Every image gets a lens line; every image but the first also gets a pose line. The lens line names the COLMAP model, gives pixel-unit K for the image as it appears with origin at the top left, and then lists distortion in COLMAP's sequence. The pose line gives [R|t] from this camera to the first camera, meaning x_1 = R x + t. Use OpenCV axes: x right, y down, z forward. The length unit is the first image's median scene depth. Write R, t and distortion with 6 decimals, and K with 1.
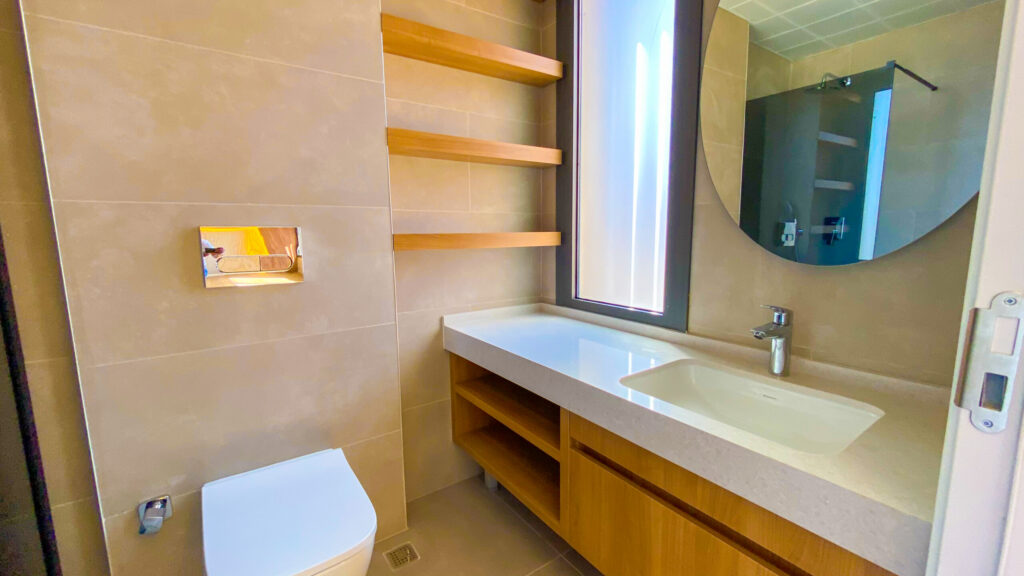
lens RADIAL K [[425.6, 0, 512.0], [0, 425.6, 288.0], [0, 0, 1]] dist [-0.000007, -0.000265]
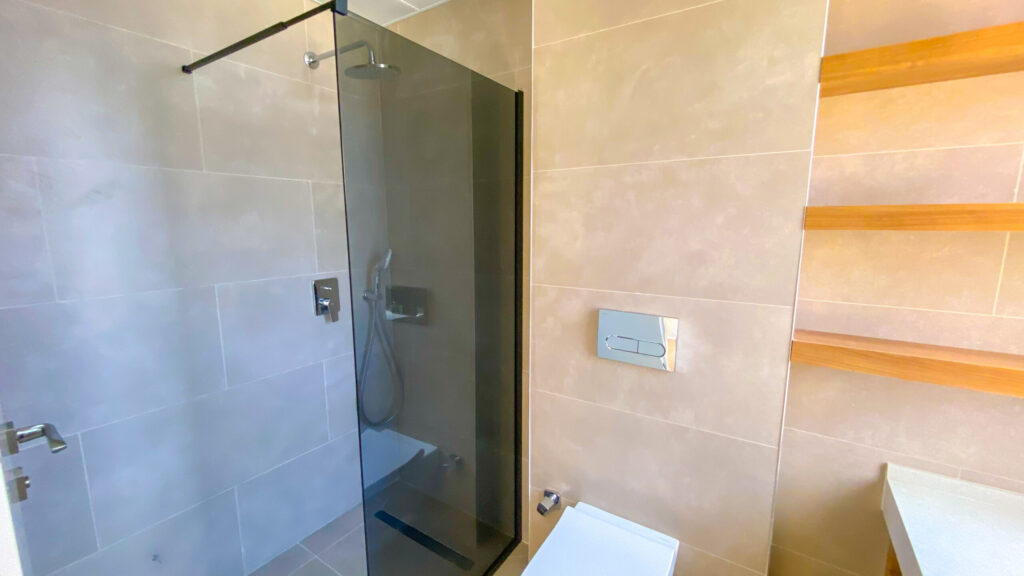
lens RADIAL K [[425.6, 0, 512.0], [0, 425.6, 288.0], [0, 0, 1]] dist [-0.000007, -0.000265]
pose [[0.353994, 0.159374, -0.921568, 0.270414], [-0.133256, 0.983915, 0.118970, -0.277718], [0.925706, 0.080690, 0.369538, 0.259435]]
